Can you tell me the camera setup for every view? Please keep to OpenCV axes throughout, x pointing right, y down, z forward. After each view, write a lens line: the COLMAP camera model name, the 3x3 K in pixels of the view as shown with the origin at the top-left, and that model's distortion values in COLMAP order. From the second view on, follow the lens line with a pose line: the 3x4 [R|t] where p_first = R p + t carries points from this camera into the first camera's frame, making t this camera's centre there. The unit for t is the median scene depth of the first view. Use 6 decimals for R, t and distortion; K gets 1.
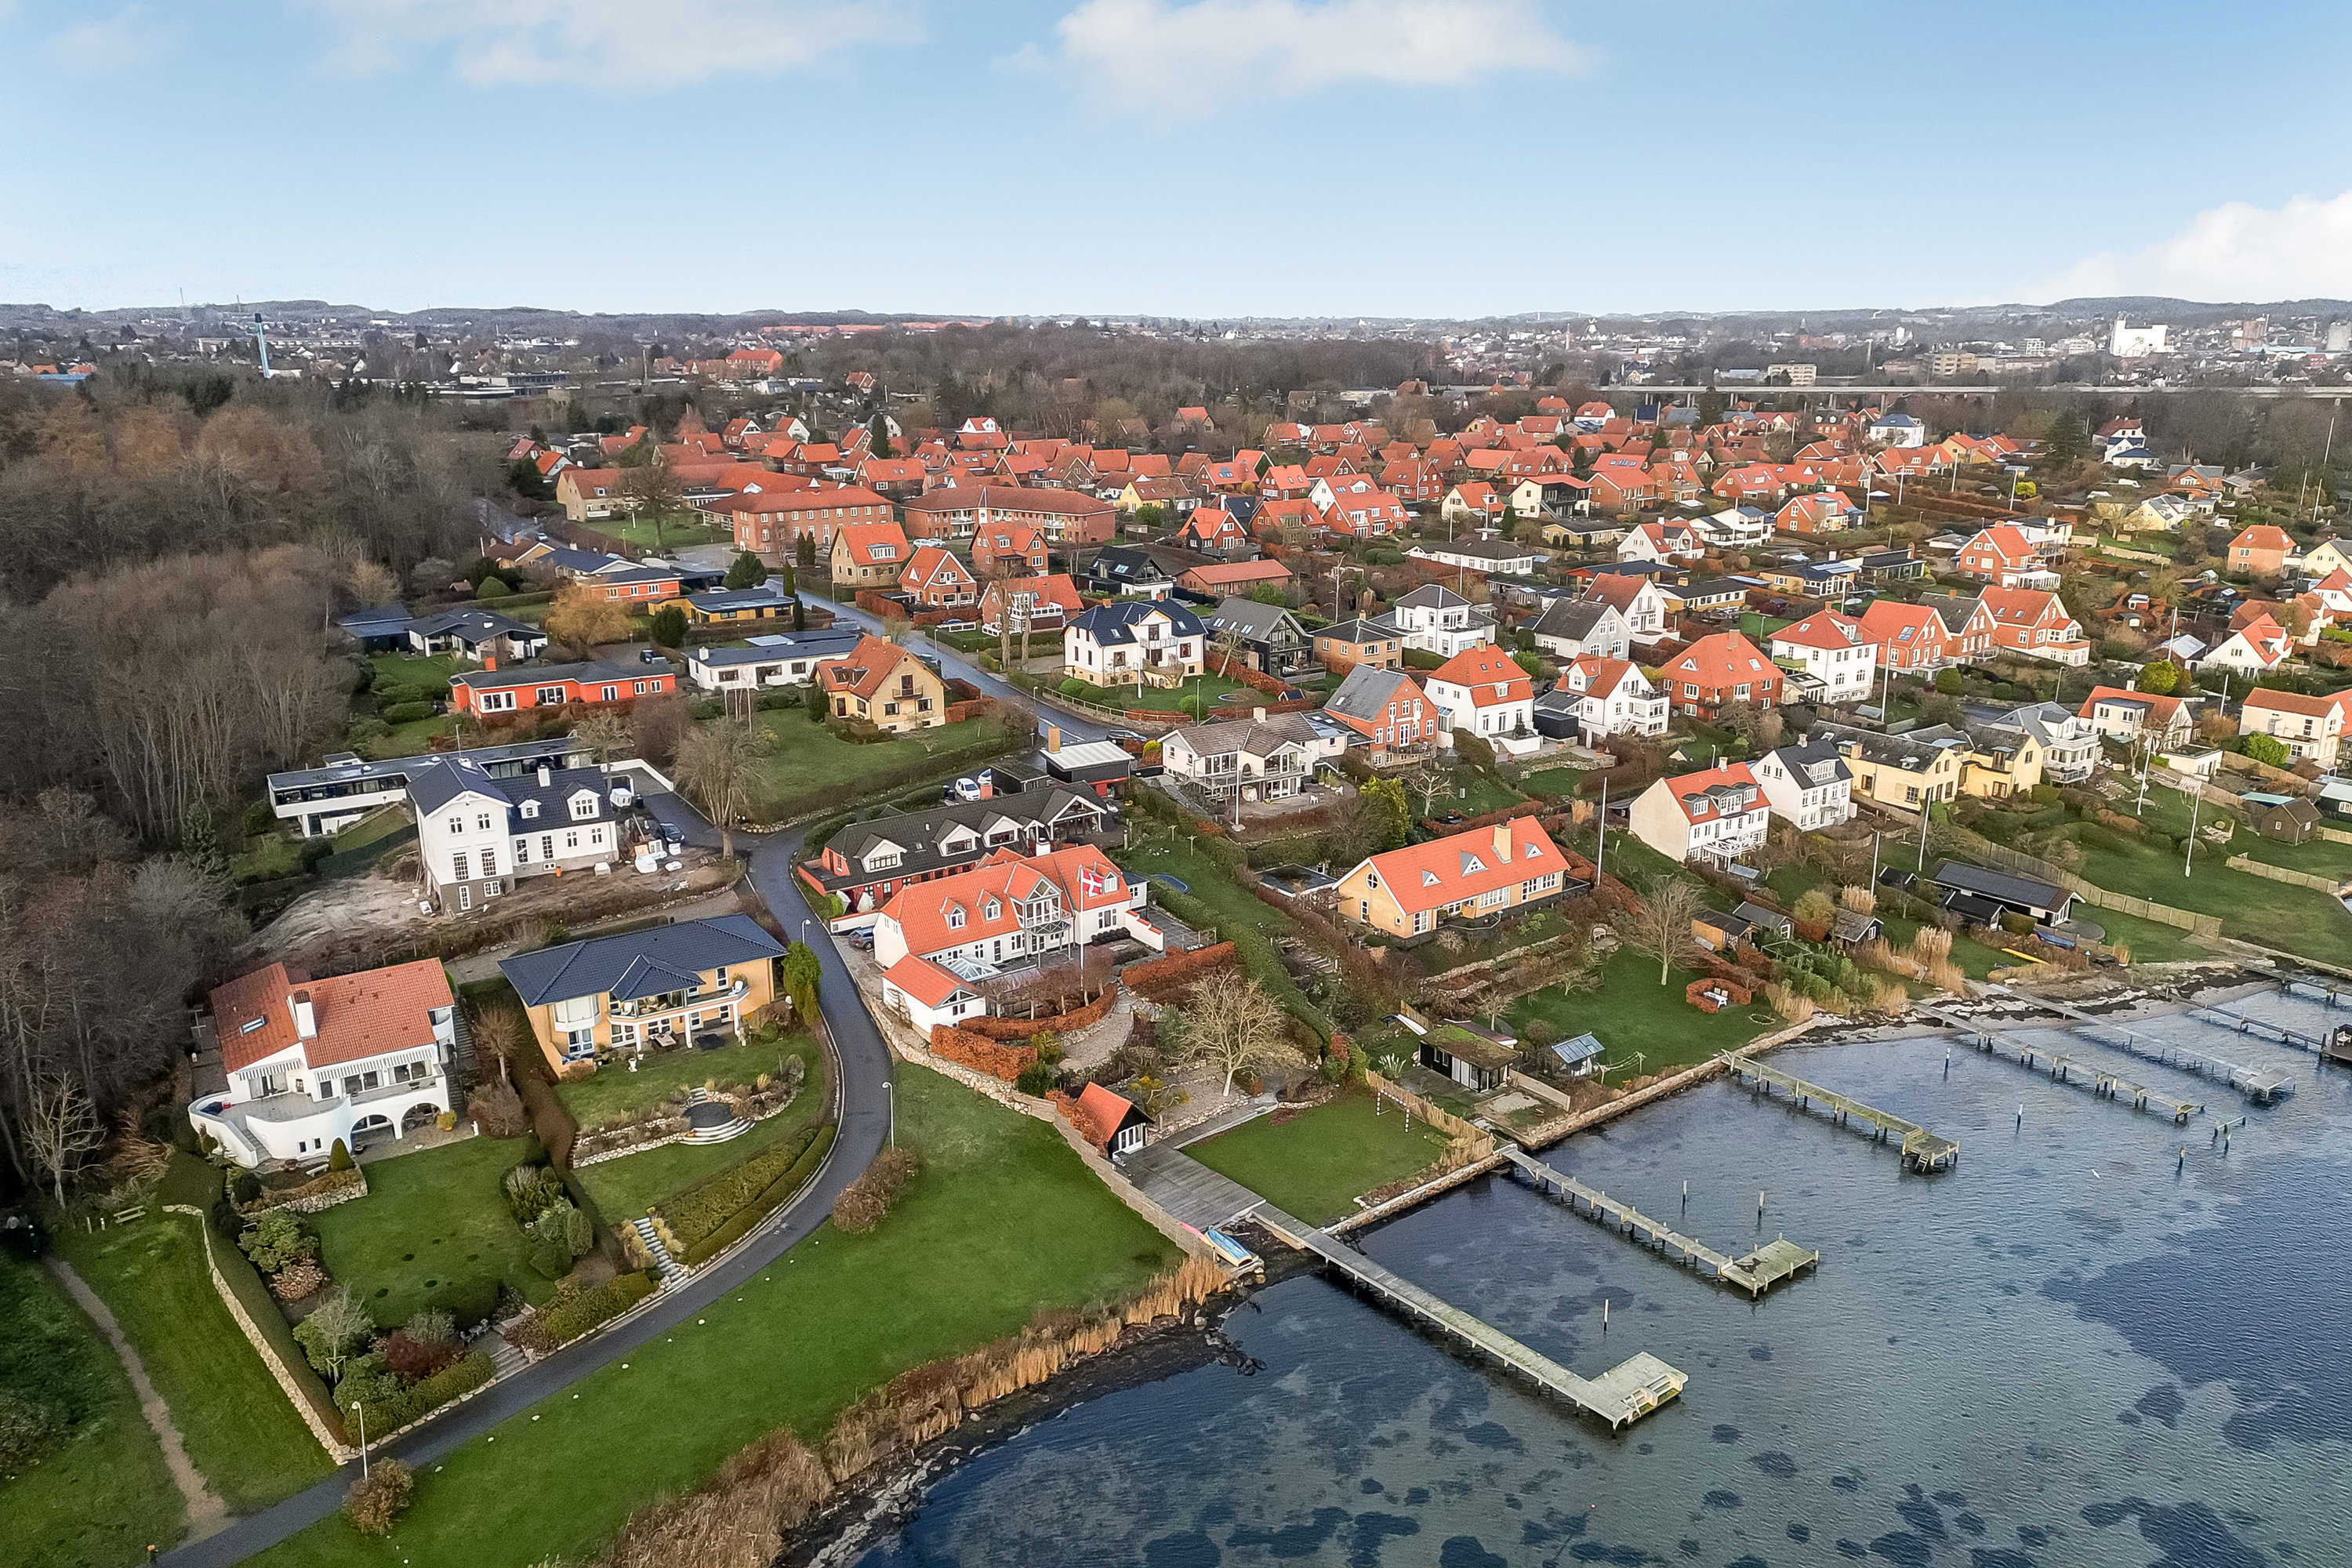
lens RADIAL K [[1641.2, 0, 1183.8], [0, 1641.2, 783.1], [0, 0, 1]] dist [0.079805, -0.065923]
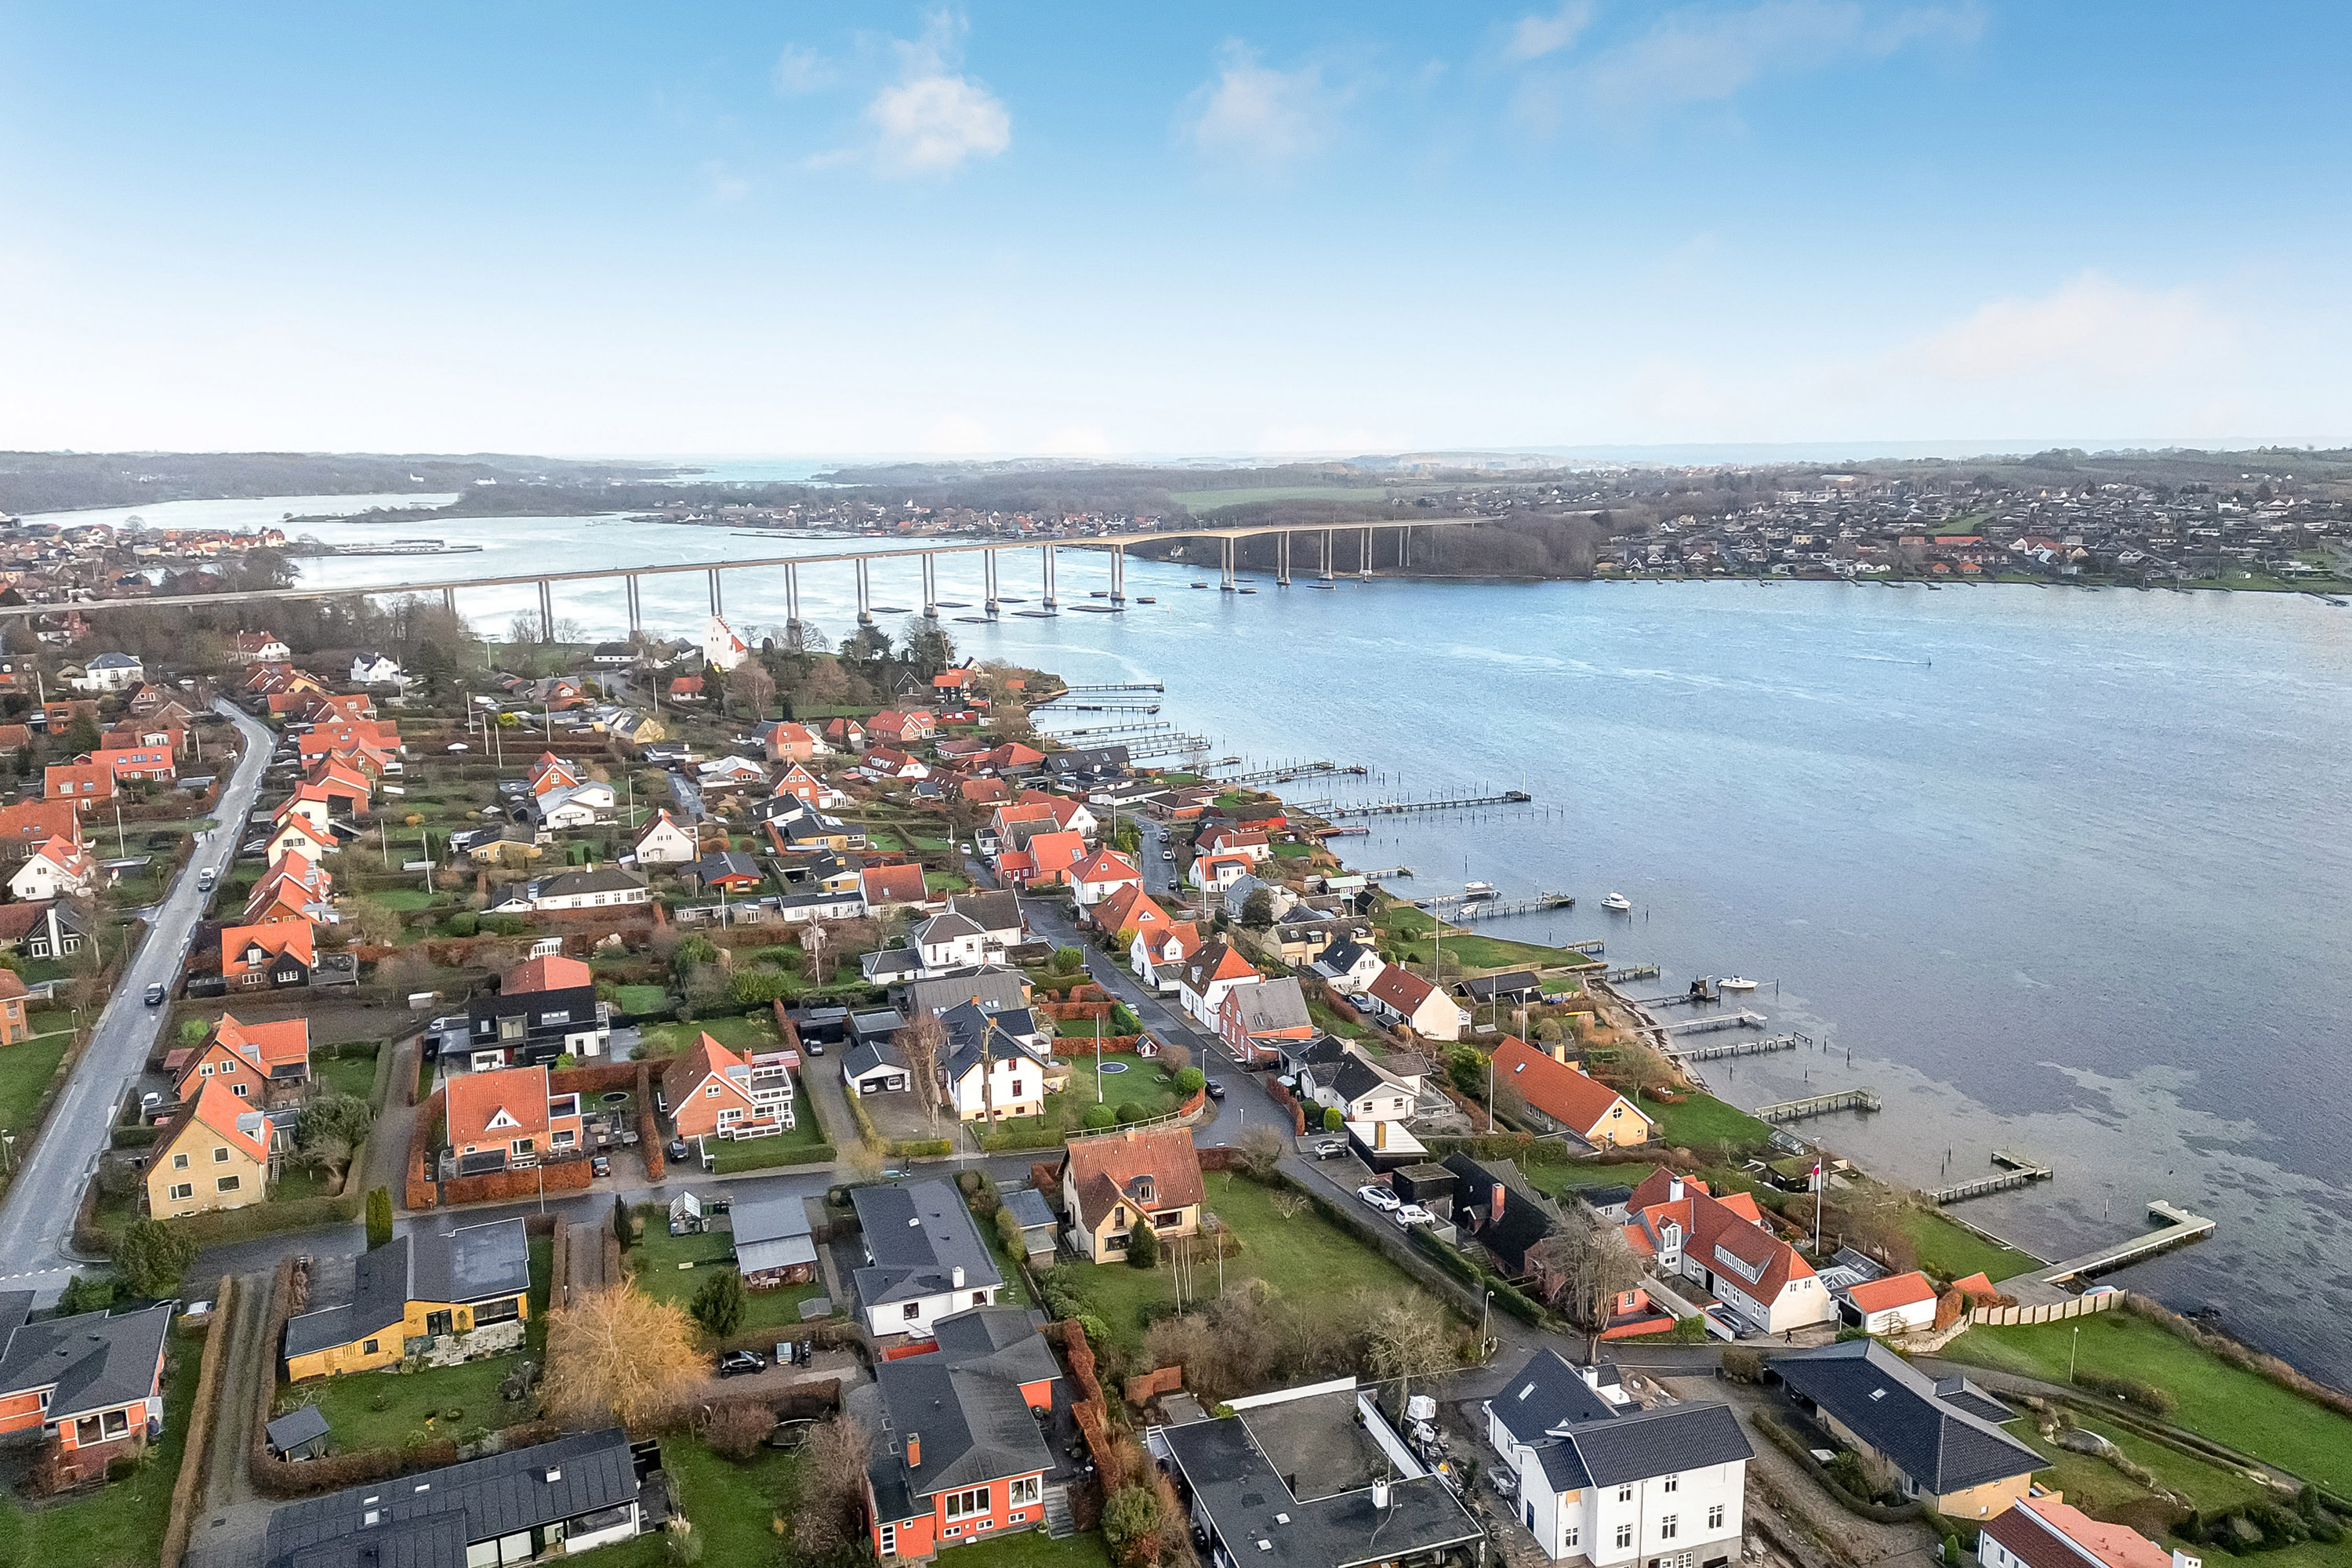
lens RADIAL K [[1641.2, 0, 1186.4], [0, 1641.2, 777.3], [0, 0, 1]] dist [0.079805, -0.065923]
pose [[0.232076, -0.178626, 0.956156, -0.559432], [0.262726, 0.957969, 0.115197, -0.207947], [-0.936545, 0.224472, 0.269251, 0.444197]]
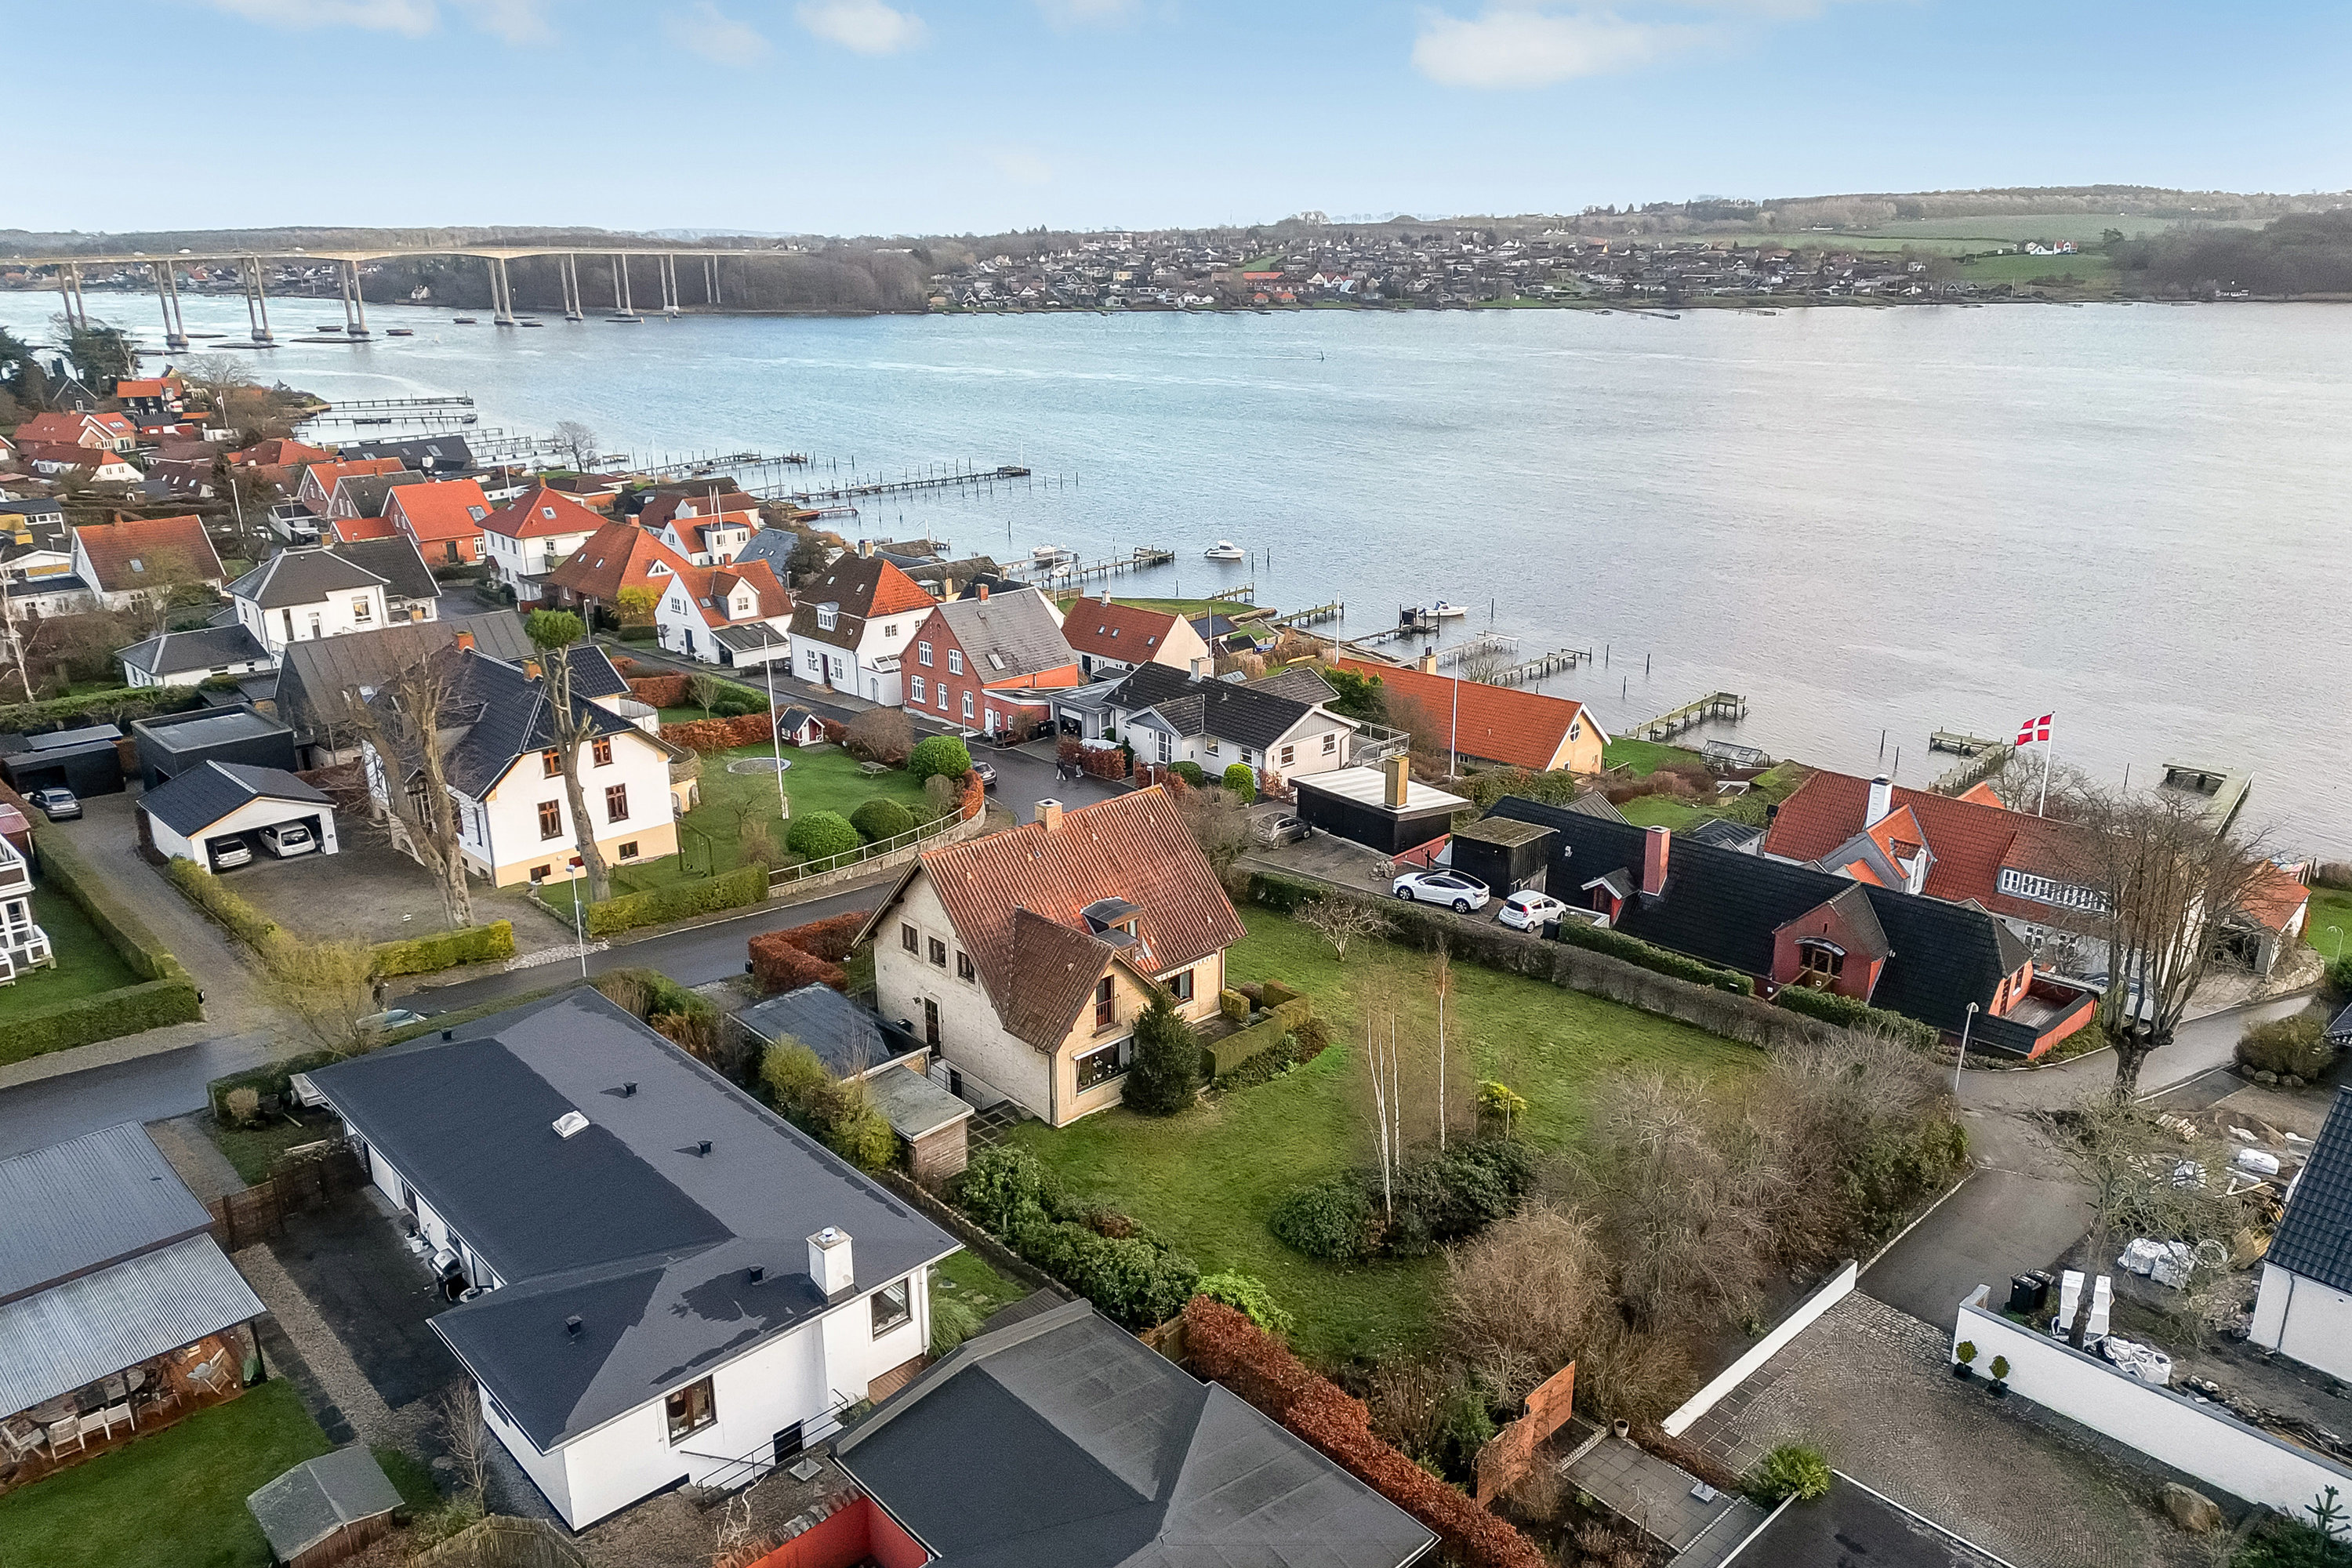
lens RADIAL K [[1641.2, 0, 1184.1], [0, 1641.2, 800.9], [0, 0, 1]] dist [0.079805, -0.065923]
pose [[-0.188115, -0.310560, 0.931754, -0.302277], [0.266742, 0.896877, 0.352789, -0.121470], [-0.945231, 0.314903, -0.085877, 0.617495]]
